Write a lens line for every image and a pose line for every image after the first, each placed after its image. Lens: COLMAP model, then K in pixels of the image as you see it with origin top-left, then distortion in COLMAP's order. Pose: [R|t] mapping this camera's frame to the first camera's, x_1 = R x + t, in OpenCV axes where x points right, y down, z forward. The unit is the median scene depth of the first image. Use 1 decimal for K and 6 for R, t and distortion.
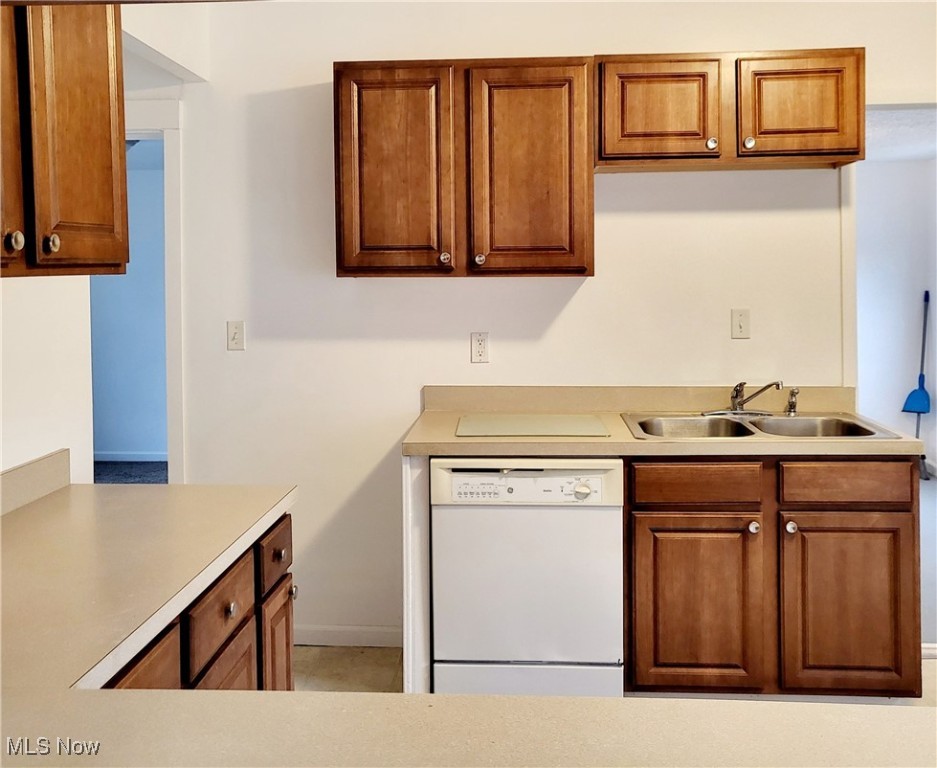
lens RADIAL K [[958.1, 0, 465.7], [0, 958.1, 297.5], [0, 0, 1]] dist [0.008410, 0.000000]
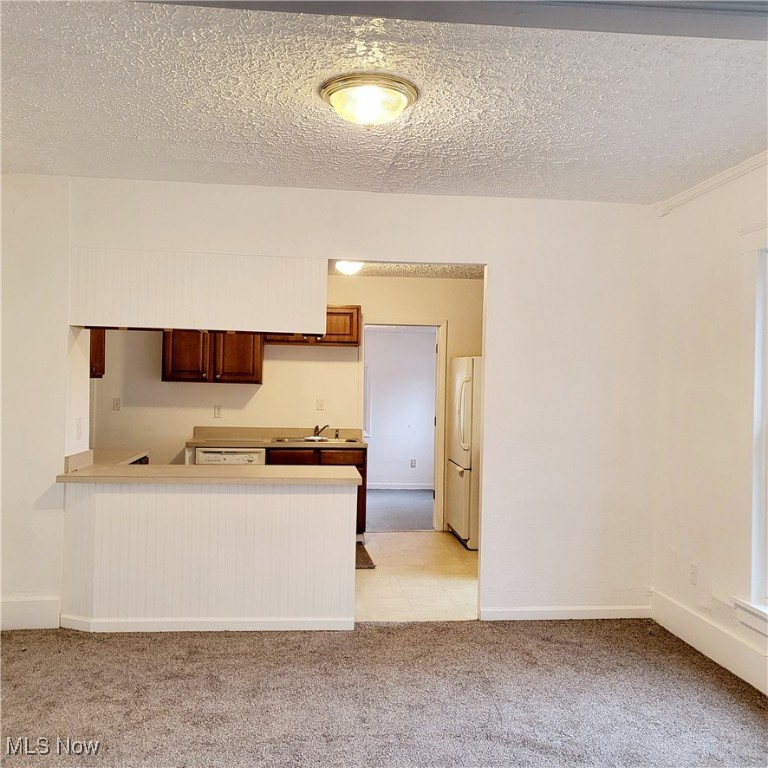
lens RADIAL K [[784.3, 0, 387.1], [0, 784.3, 378.6], [0, 0, 1]] dist [0.000273, 0.000000]
pose [[0.982491, 0.033402, 0.183290, 0.079200], [-0.026772, 0.998899, -0.038533, 0.038283], [-0.184375, 0.032951, 0.982303, -1.259300]]
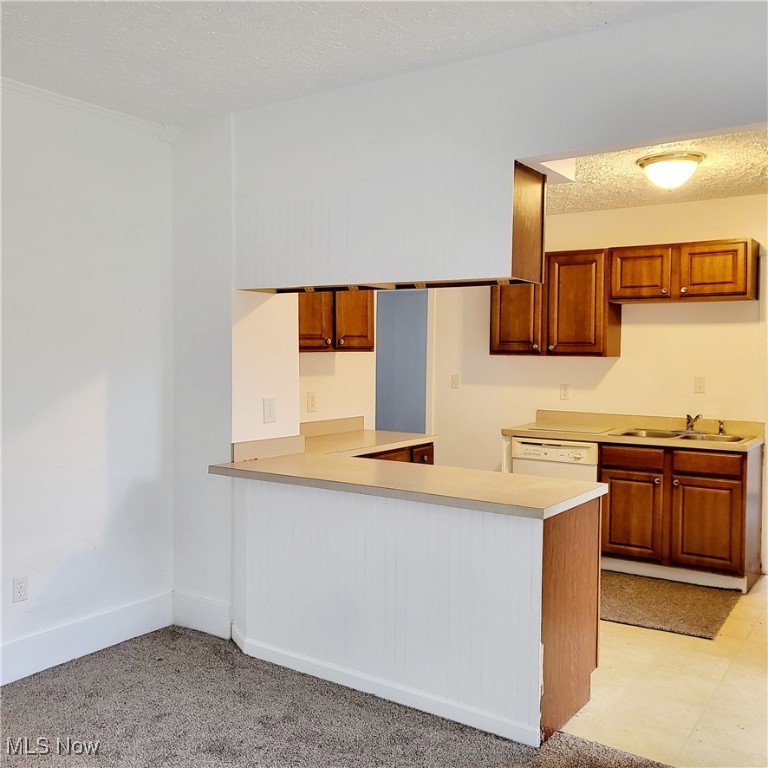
lens RADIAL K [[784.3, 0, 380.4], [0, 784.3, 385.2], [0, 0, 1]] dist [0.000273, 0.000000]
pose [[0.858860, 0.039763, -0.510665, 0.589247], [-0.031772, 0.999198, 0.024368, 0.012455], [0.511224, -0.004704, 0.859435, -0.683311]]
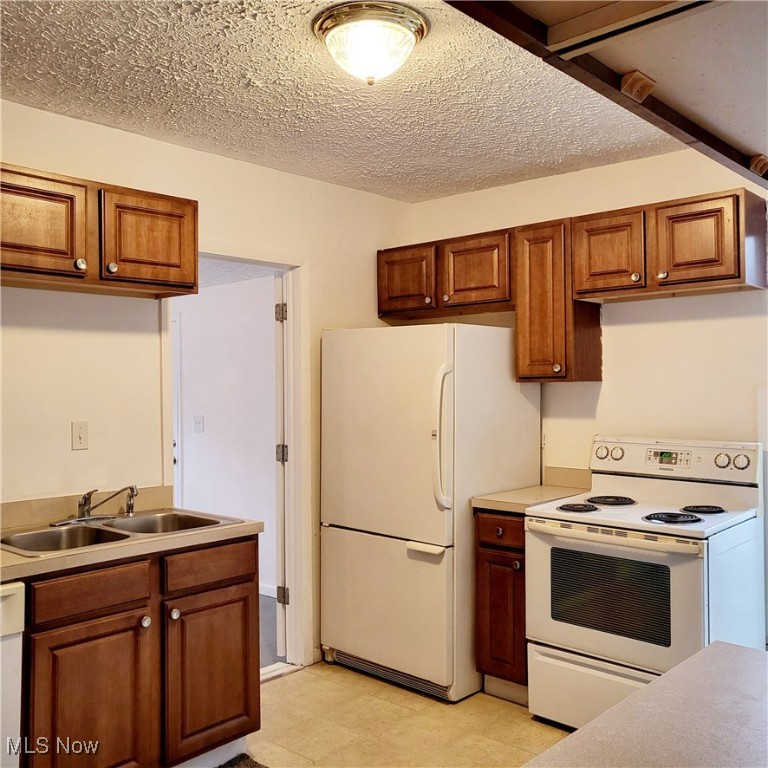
lens RADIAL K [[784.3, 0, 381.3], [0, 784.3, 378.3], [0, 0, 1]] dist [0.000273, 0.000000]
pose [[0.622505, 0.014686, 0.782478, -0.210067], [0.023870, 0.999002, -0.037740, 0.005063], [-0.782252, 0.042171, 0.621533, 0.214567]]
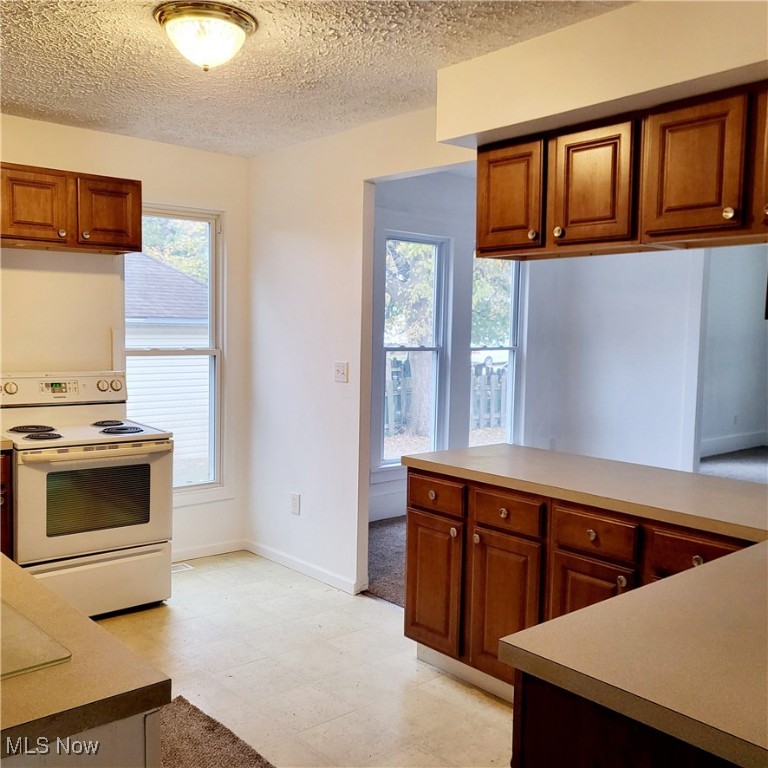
lens RADIAL K [[784.3, 0, 383.5], [0, 784.3, 382.9], [0, 0, 1]] dist [0.000273, 0.000000]
pose [[-0.704675, -0.052136, 0.707612, -0.317236], [0.011714, 0.996306, 0.085072, -0.013248], [-0.709433, 0.068237, -0.701462, 0.716516]]
